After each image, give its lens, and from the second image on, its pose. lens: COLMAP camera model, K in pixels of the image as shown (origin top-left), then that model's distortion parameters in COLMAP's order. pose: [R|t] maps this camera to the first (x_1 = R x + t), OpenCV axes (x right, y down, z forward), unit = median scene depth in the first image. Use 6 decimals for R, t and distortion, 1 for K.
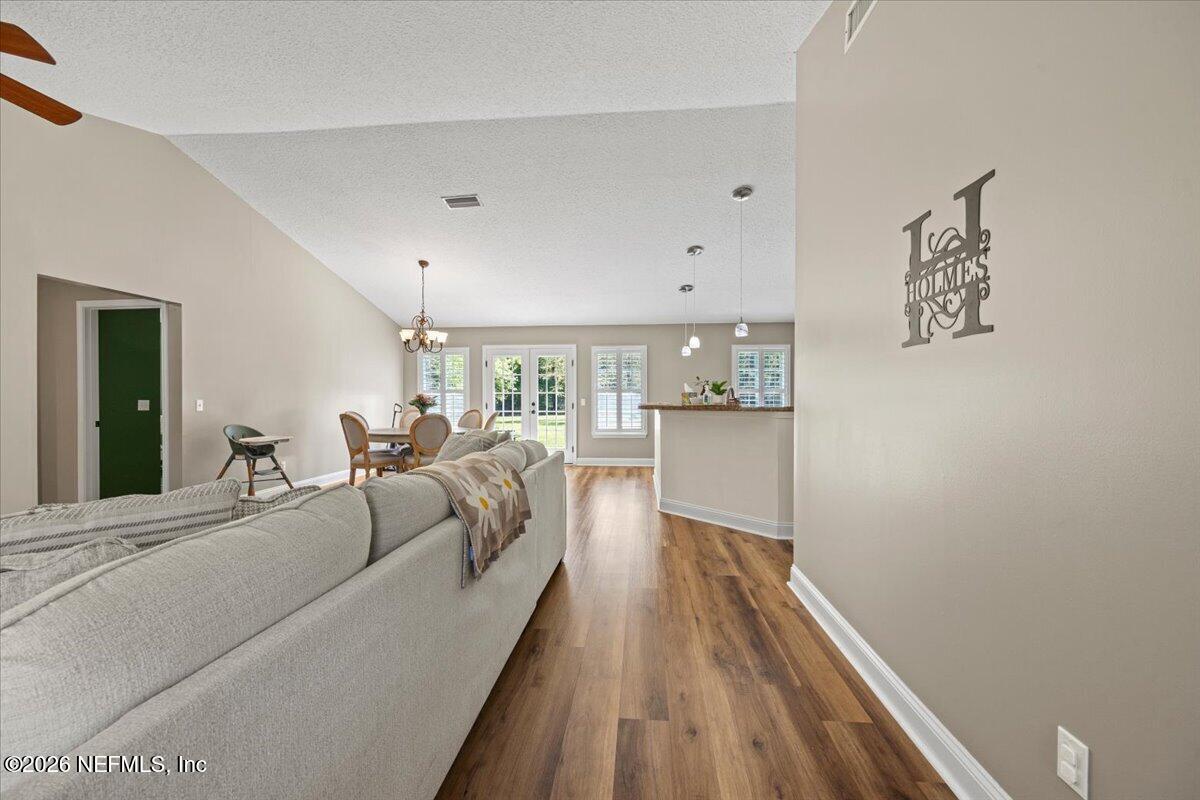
lens RADIAL K [[480.4, 0, 600.0], [0, 480.4, 400.0], [0, 0, 1]] dist [-0.010399, -0.000282]
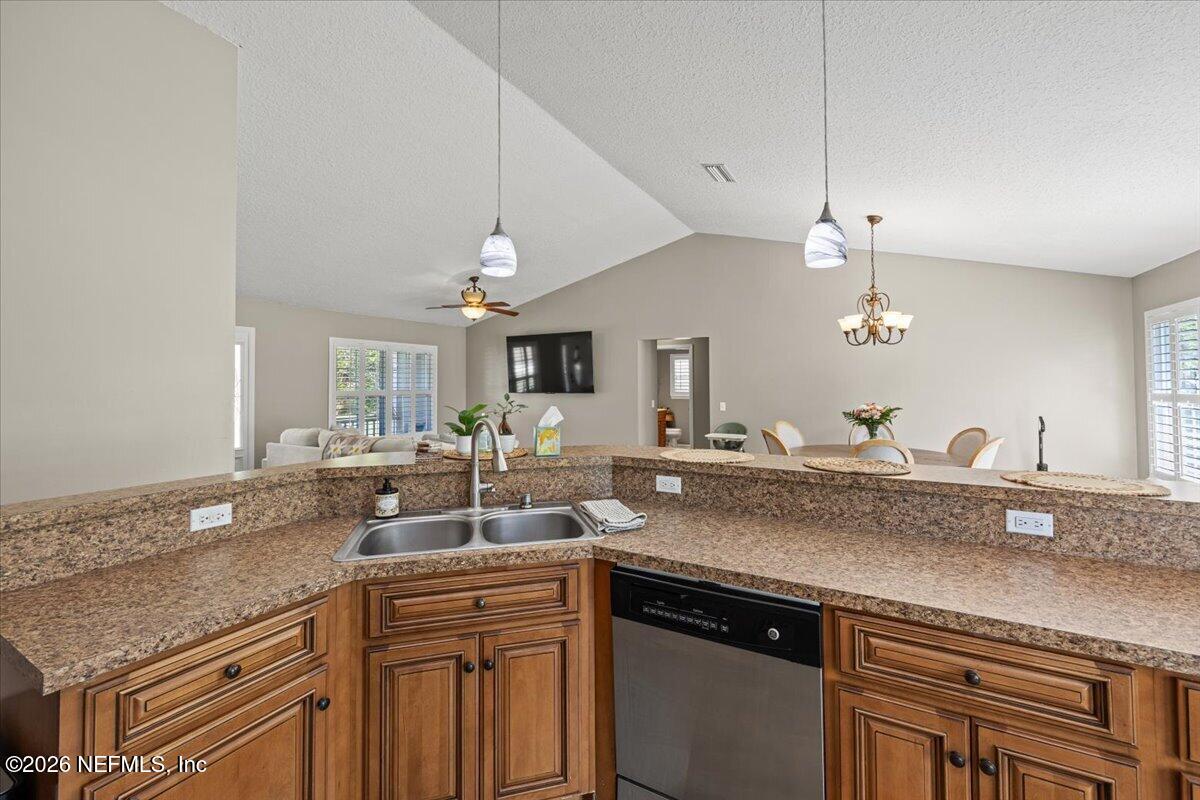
lens RADIAL K [[493.9, 0, 603.1], [0, 493.9, 372.4], [0, 0, 1]] dist [0.000179, 0.000076]
pose [[-0.408739, -0.017697, -0.912480, 0.534829], [0.000578, 0.999807, -0.019649, -0.052372], [0.912651, -0.008559, -0.408649, 1.104203]]
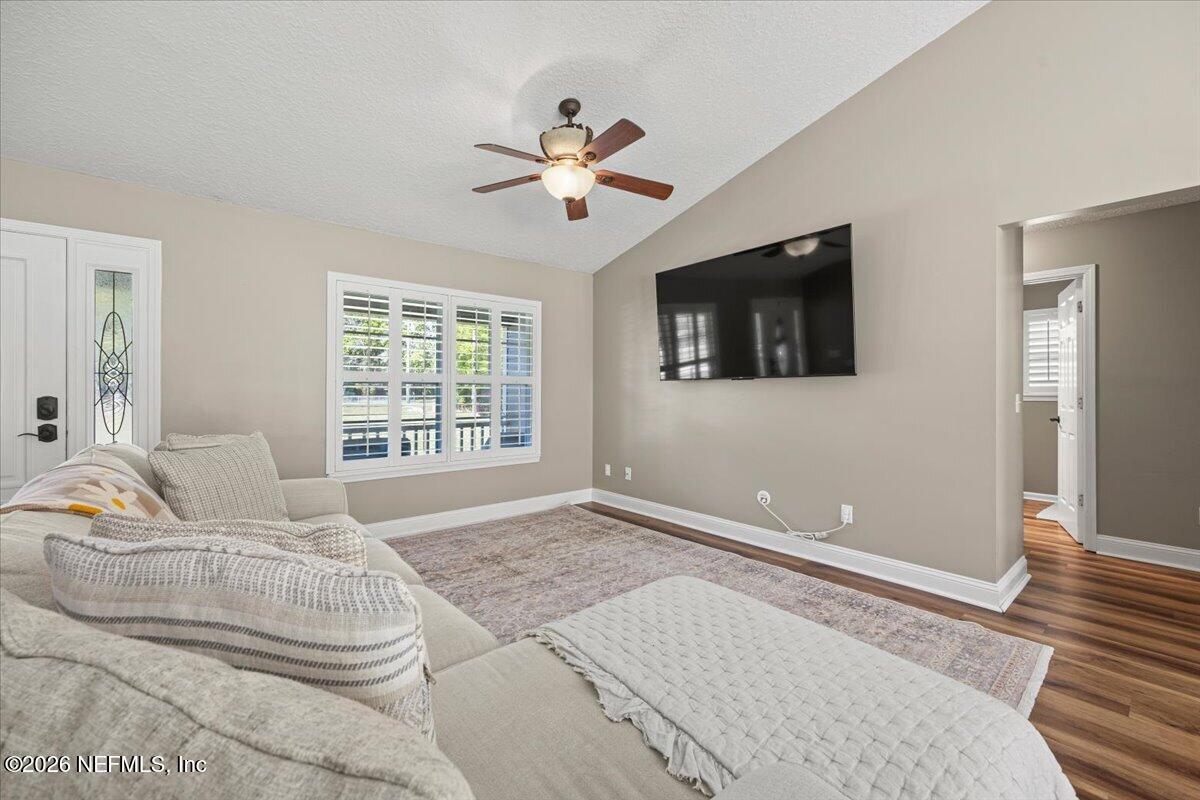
lens RADIAL K [[481.8, 0, 602.7], [0, 481.8, 393.4], [0, 0, 1]] dist [-0.002990, -0.000283]
pose [[-0.701573, 0.002830, -0.712592, -0.124249], [-0.001877, 0.999981, 0.005820, -0.001934], [0.712595, 0.005421, -0.701554, 0.691776]]
